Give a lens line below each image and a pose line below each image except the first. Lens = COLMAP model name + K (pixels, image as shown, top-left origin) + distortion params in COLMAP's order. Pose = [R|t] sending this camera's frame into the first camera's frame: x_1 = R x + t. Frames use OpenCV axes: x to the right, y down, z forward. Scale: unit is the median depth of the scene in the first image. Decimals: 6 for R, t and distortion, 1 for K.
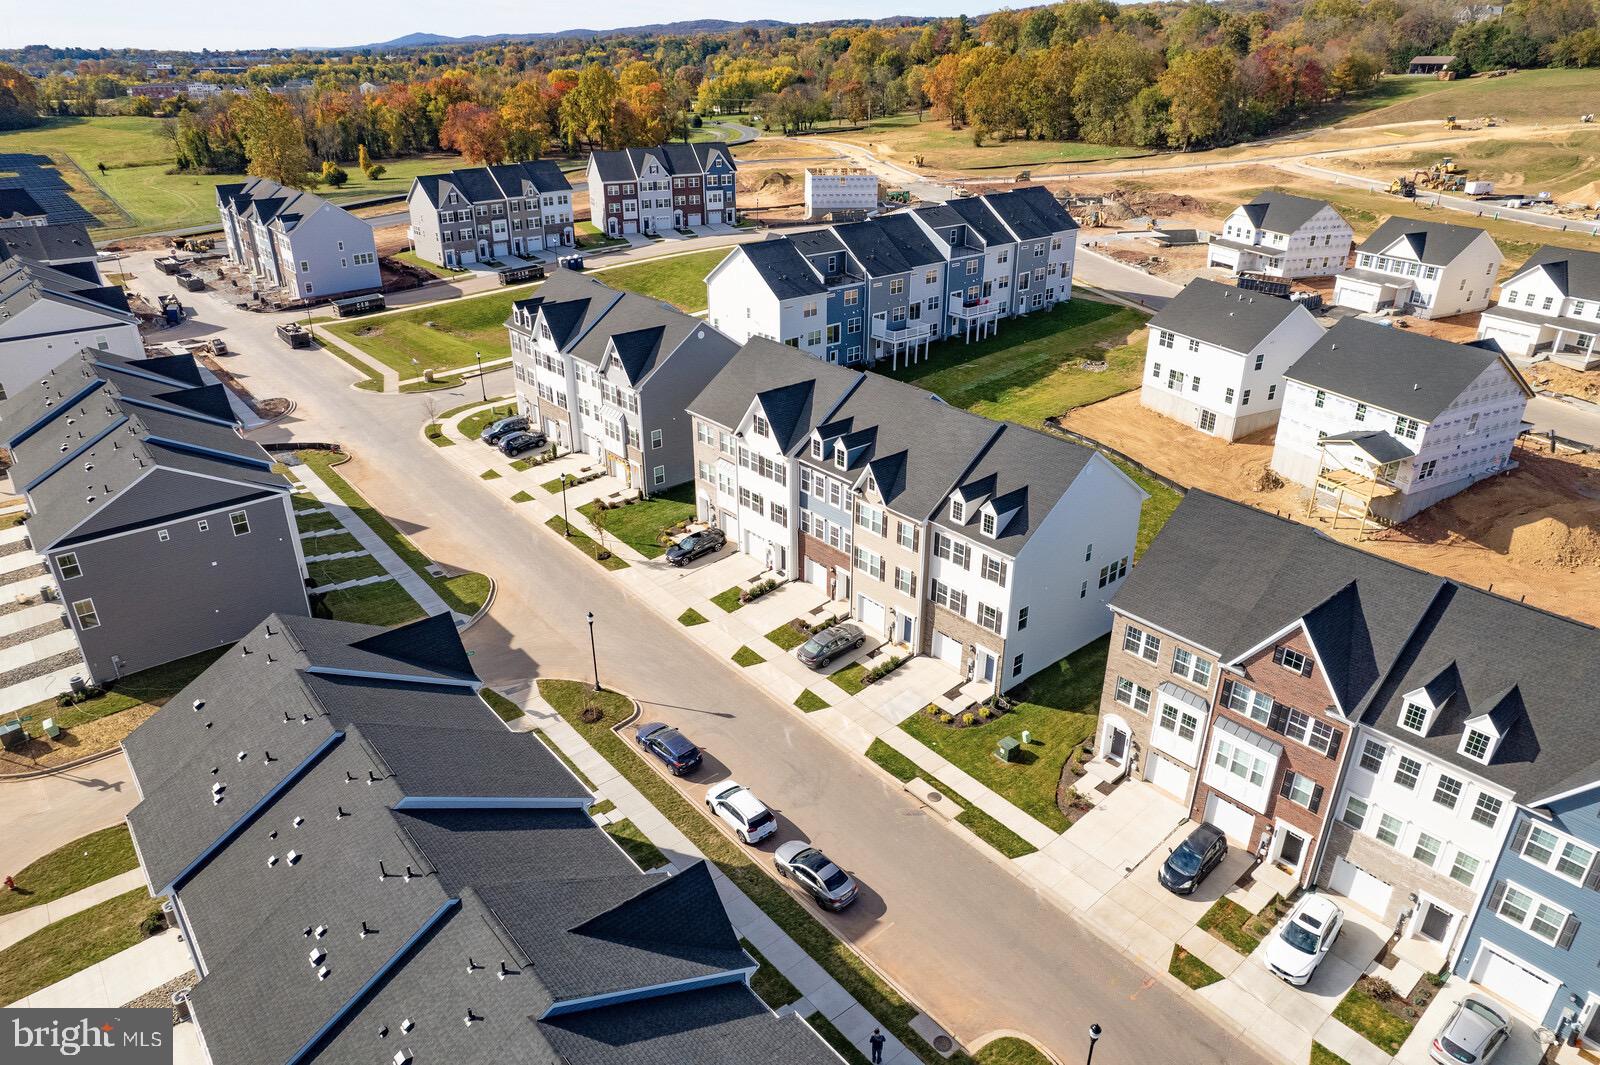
lens RADIAL K [[1027.2, 0, 803.7], [0, 1027.2, 529.0], [0, 0, 1]] dist [-0.074040, 0.062486]
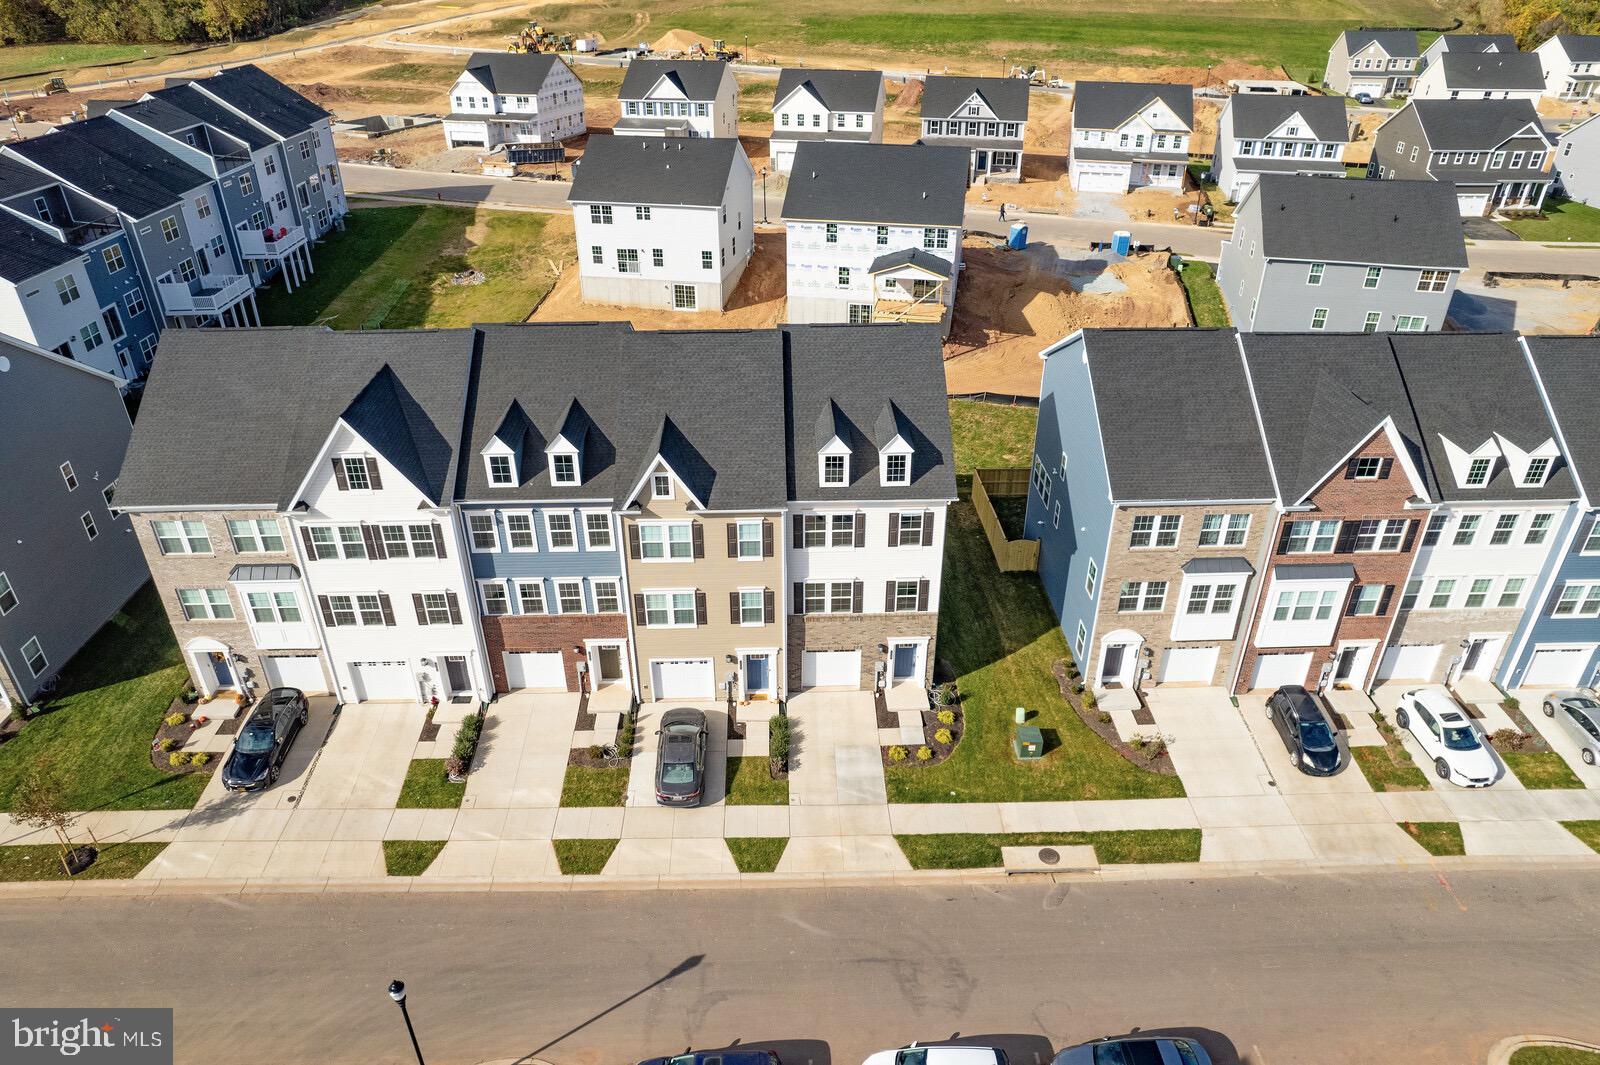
lens RADIAL K [[1027.2, 0, 809.1], [0, 1027.2, 529.7], [0, 0, 1]] dist [-0.074040, 0.062486]
pose [[0.612861, -0.393368, 0.685320, -0.207720], [0.337121, 0.914555, 0.223470, -0.086271], [-0.714668, 0.094080, 0.693108, 0.361630]]
